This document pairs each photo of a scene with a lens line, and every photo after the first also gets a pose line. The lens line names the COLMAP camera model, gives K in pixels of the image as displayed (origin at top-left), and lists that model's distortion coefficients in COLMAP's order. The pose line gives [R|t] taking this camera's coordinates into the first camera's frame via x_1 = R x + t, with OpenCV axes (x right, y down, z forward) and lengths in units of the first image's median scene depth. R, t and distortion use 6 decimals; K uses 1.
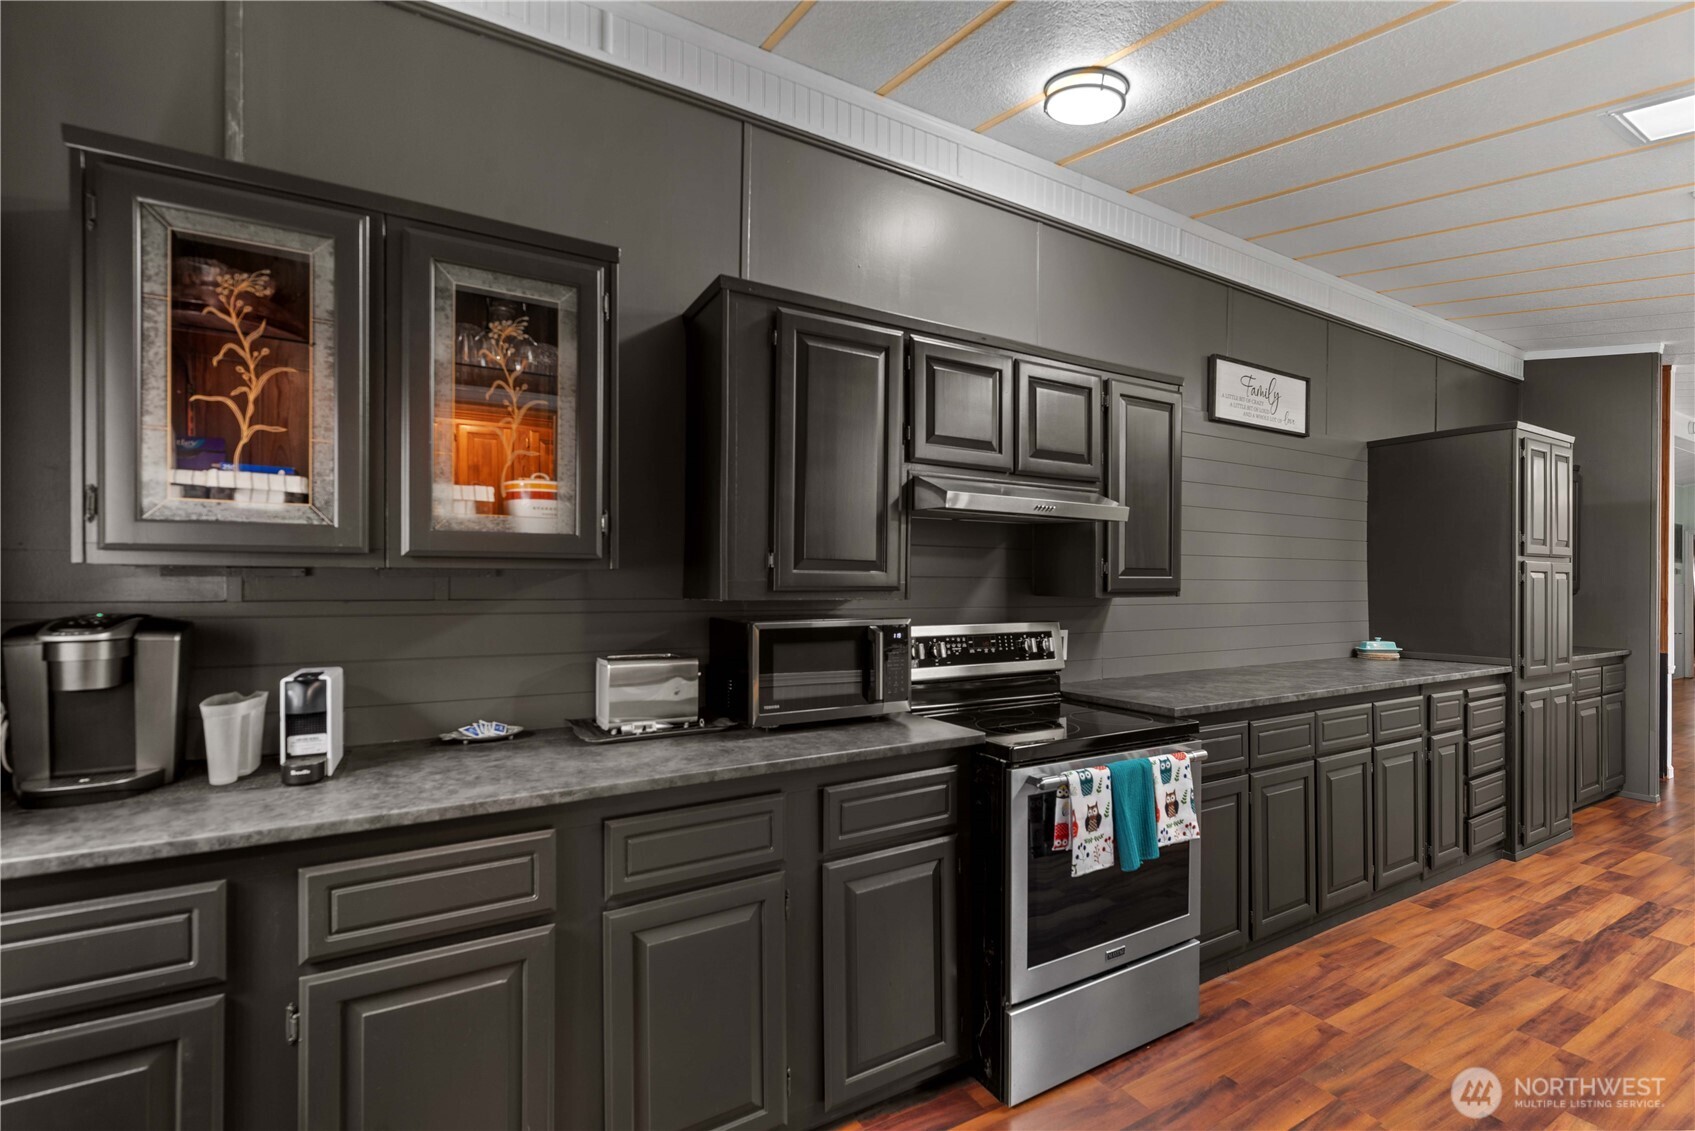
lens RADIAL K [[734.6, 0, 842.5], [0, 734.6, 624.5], [0, 0, 1]] dist [0.000615, 0.000202]
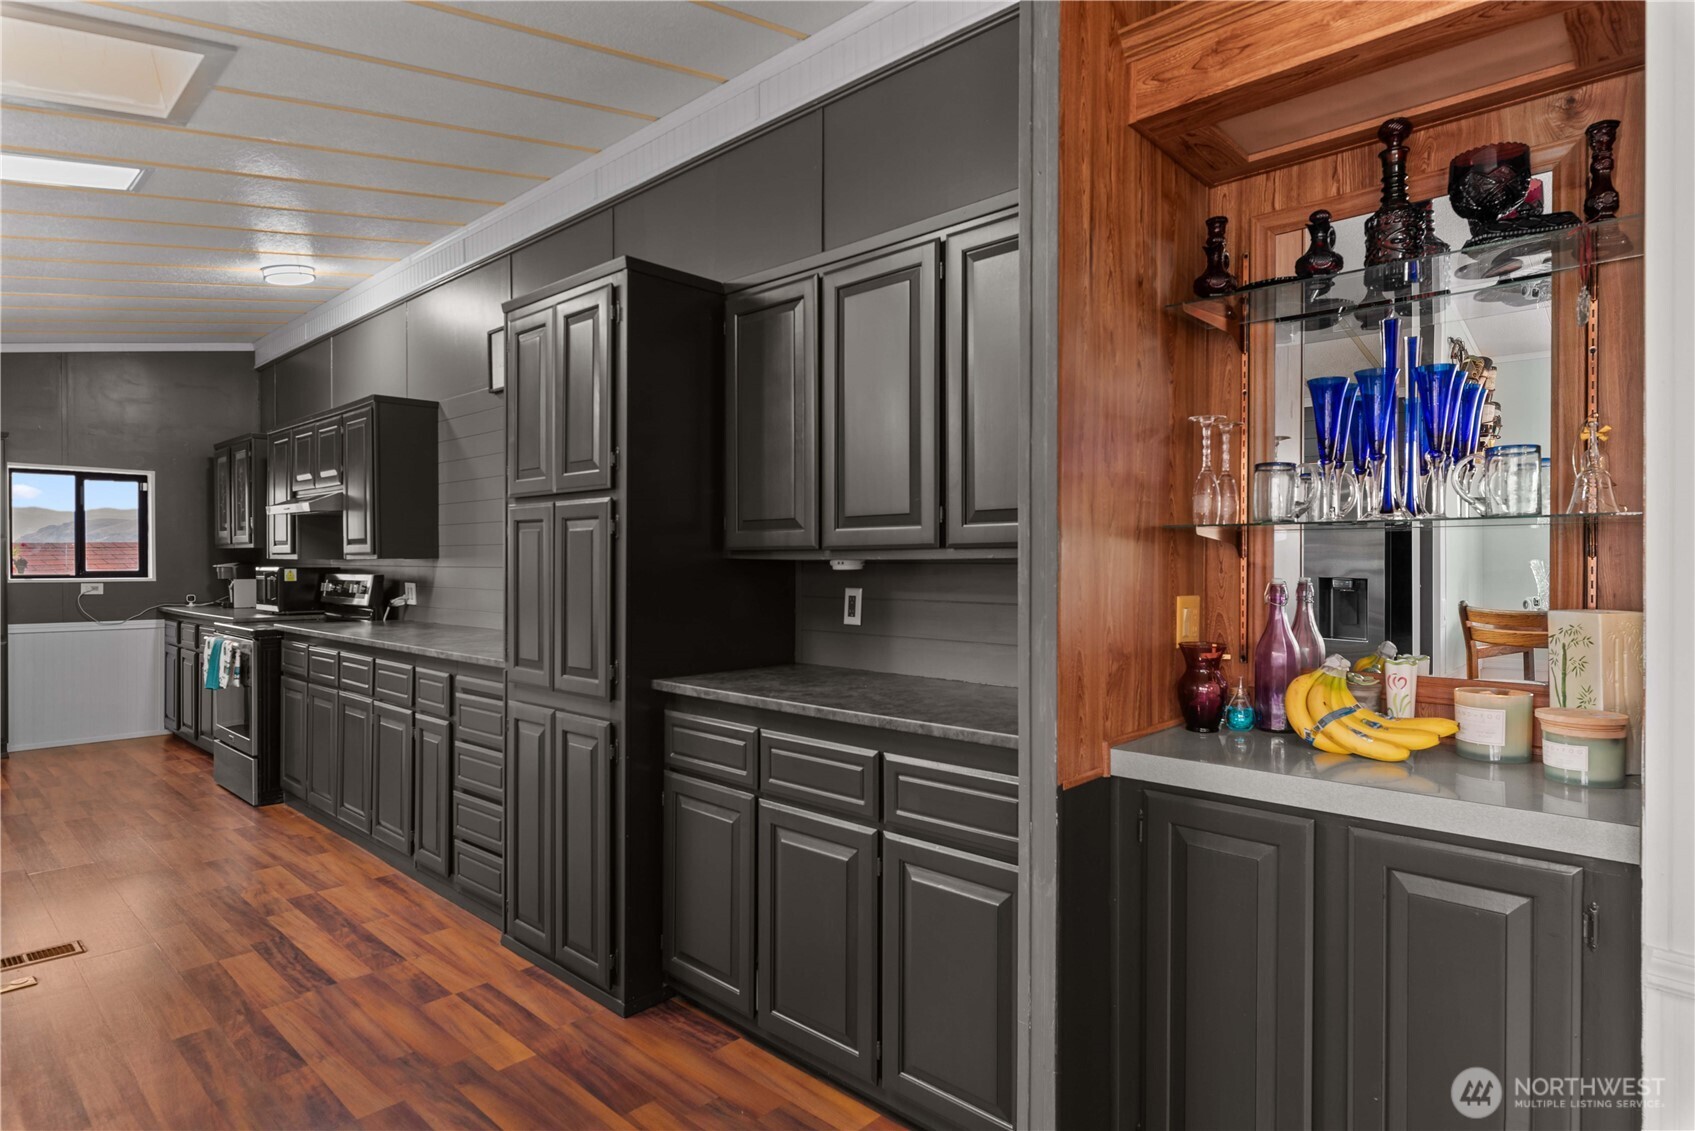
lens RADIAL K [[929.7, 0, 889.4], [0, 929.7, 563.2], [0, 0, 1]] dist [0.006201, 0.000119]
pose [[0.296550, 0.012169, -0.954940, 2.685634], [-0.007260, 0.999919, 0.010488, -0.077037], [0.954990, 0.003823, 0.296614, 1.559642]]
